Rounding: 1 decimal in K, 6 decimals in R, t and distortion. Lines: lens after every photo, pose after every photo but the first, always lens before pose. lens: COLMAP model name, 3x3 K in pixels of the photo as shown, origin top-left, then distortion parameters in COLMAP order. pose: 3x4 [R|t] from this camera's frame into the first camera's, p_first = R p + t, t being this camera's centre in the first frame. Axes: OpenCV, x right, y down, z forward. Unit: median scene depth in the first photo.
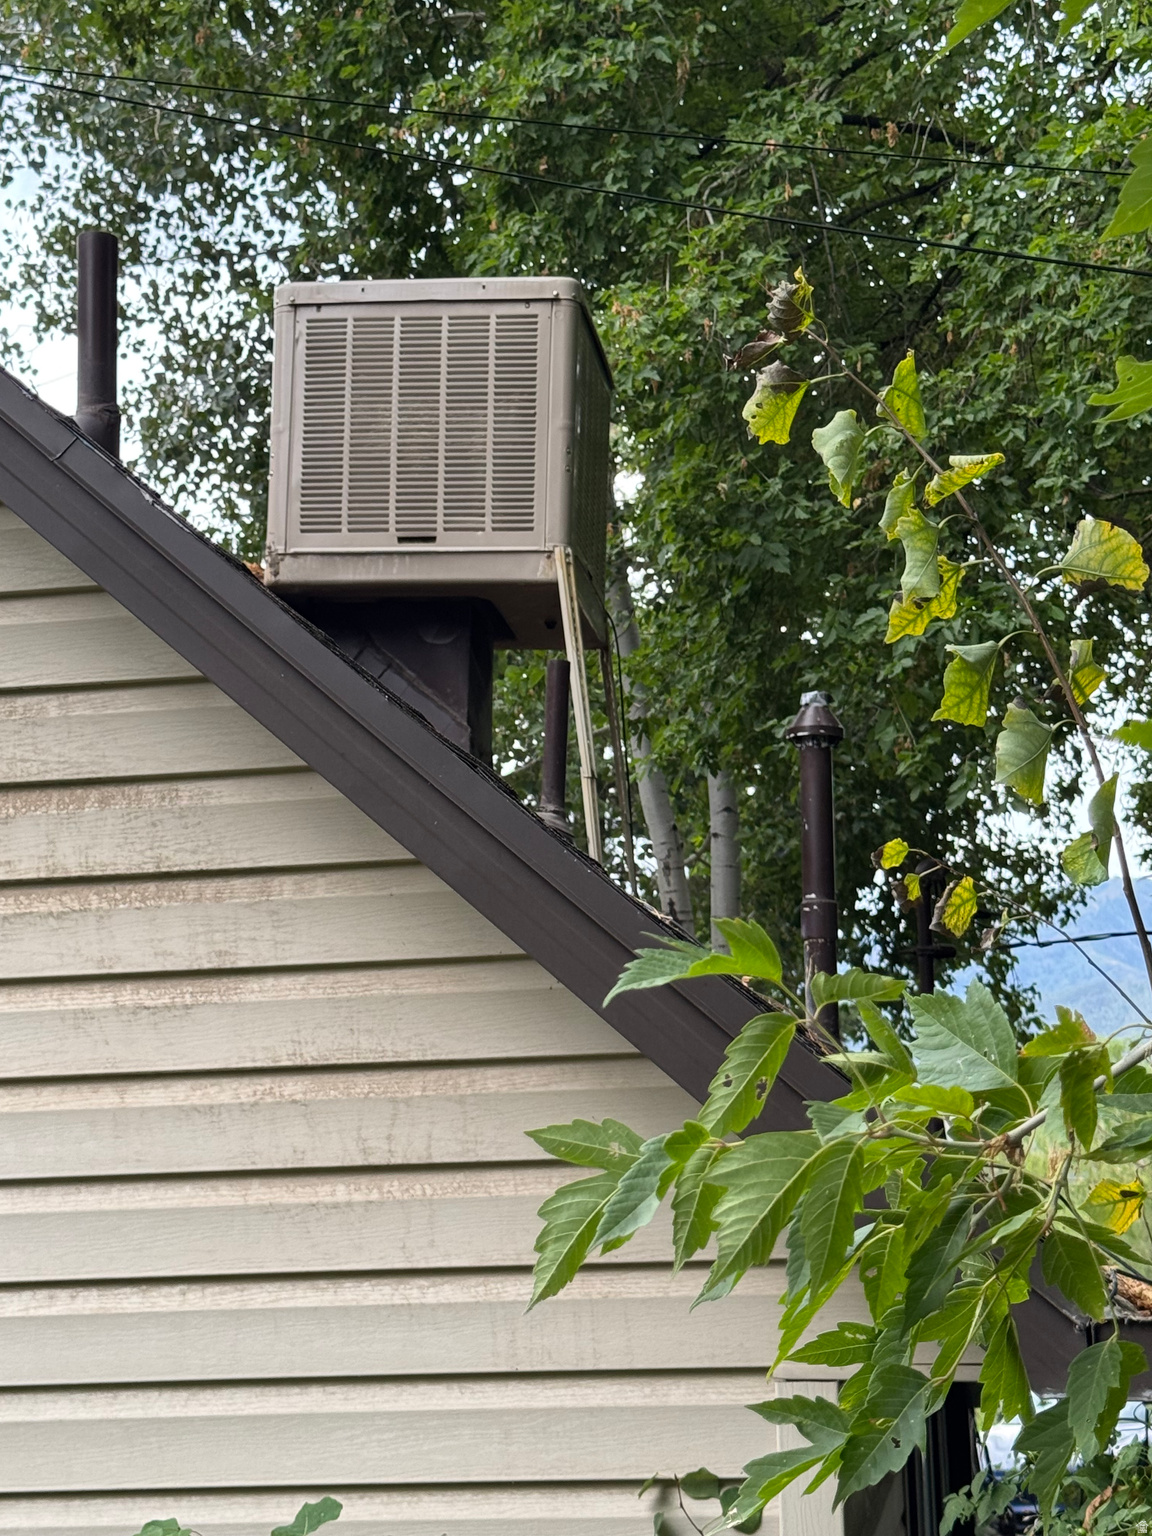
lens RADIAL K [[2665.2, 0, 574.8], [0, 2665.2, 769.0], [0, 0, 1]] dist [0.134524, 0.000000]
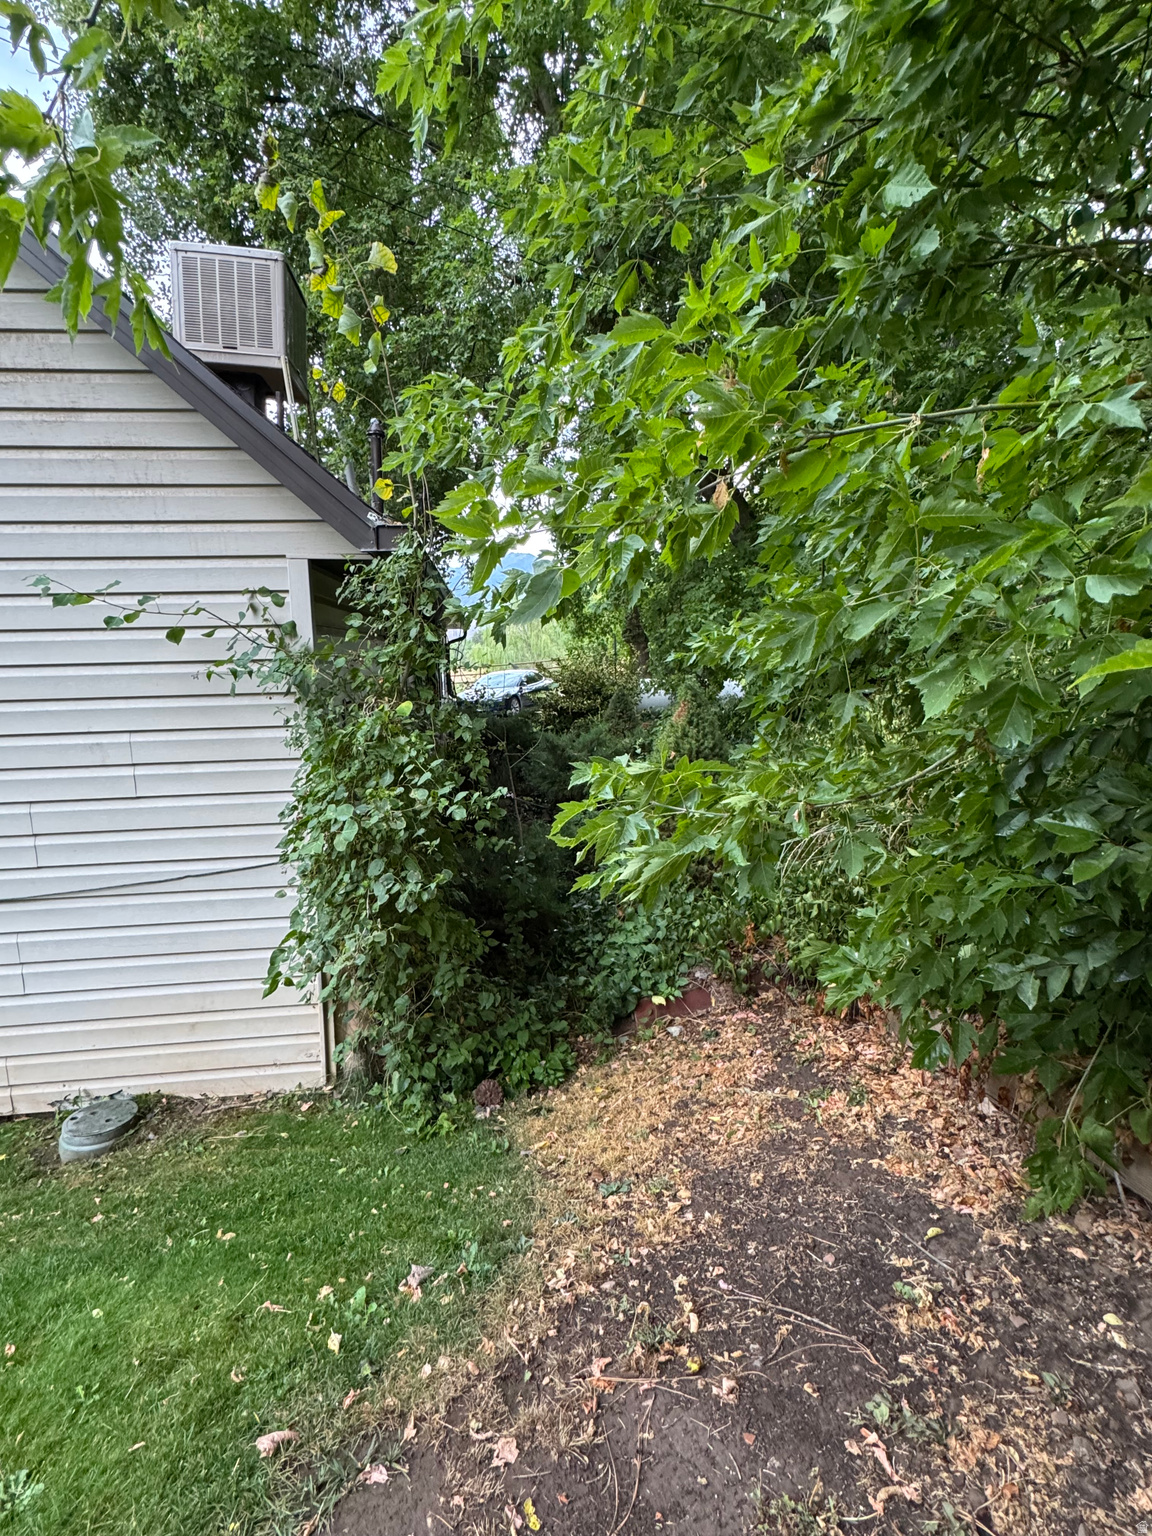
lens RADIAL K [[755.4, 0, 580.0], [0, 755.4, 762.2], [0, 0, 1]] dist [-0.000117, -0.000136]
pose [[0.960307, -0.034294, 0.276829, 0.141764], [-0.054413, 0.950319, 0.306484, 0.155595], [-0.273587, -0.309382, 0.910732, 0.032628]]
